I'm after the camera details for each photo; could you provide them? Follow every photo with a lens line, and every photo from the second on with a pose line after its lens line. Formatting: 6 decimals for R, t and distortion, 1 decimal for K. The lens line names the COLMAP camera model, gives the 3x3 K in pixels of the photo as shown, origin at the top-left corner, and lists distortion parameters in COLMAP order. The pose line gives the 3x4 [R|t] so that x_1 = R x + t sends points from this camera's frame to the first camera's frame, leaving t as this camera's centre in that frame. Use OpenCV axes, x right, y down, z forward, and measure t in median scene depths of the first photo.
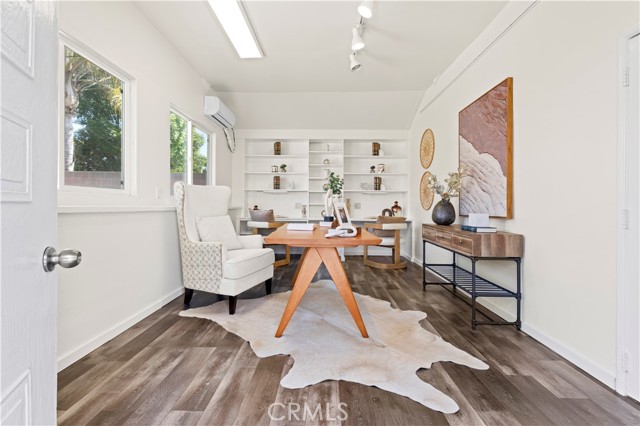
lens RADIAL K [[287.2, 0, 319.6], [0, 287.2, 209.9], [0, 0, 1]] dist [0.003014, 0.000215]
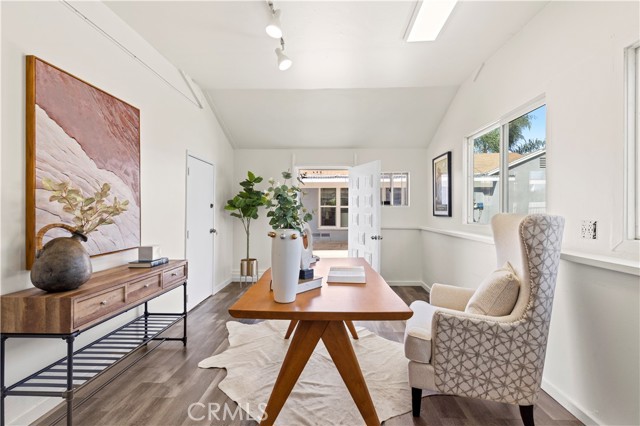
lens RADIAL K [[287.2, 0, 319.6], [0, 287.2, 209.9], [0, 0, 1]] dist [0.003014, 0.000215]
pose [[-0.999765, -0.006157, 0.020790, -0.006734], [-0.005963, 0.999938, 0.009382, -0.112247], [-0.020847, 0.009255, -0.999740, 1.903646]]
